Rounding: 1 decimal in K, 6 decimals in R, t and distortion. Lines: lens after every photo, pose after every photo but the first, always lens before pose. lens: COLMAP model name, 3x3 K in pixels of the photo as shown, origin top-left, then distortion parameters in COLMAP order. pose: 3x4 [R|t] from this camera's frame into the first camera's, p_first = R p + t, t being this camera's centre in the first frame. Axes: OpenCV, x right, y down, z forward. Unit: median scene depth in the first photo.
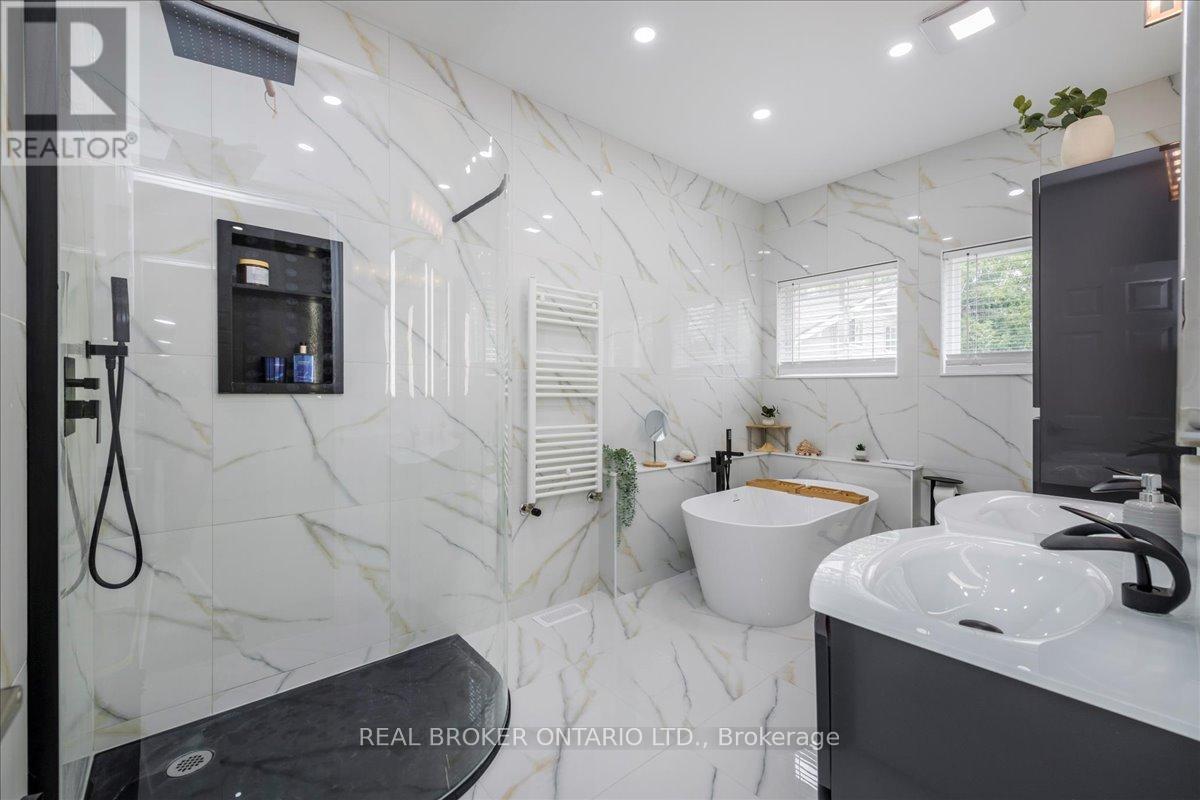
lens RADIAL K [[489.8, 0, 617.8], [0, 489.8, 392.6], [0, 0, 1]] dist [0.000963, -0.000585]
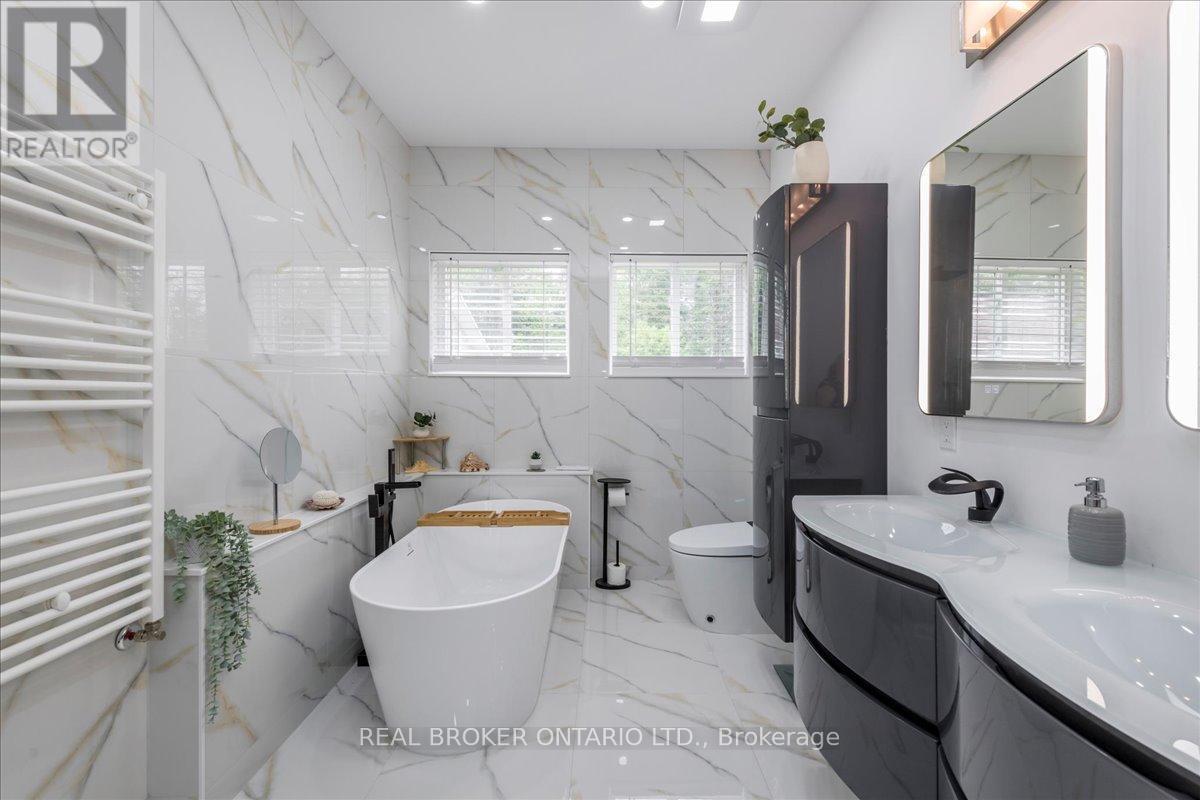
lens RADIAL K [[489.8, 0, 617.8], [0, 489.8, 392.6], [0, 0, 1]] dist [0.000963, -0.000585]
pose [[0.652588, -0.003398, 0.757705, -0.086869], [0.004477, 0.999990, 0.000629, -0.002635], [-0.757700, 0.002981, 0.652597, 0.335845]]
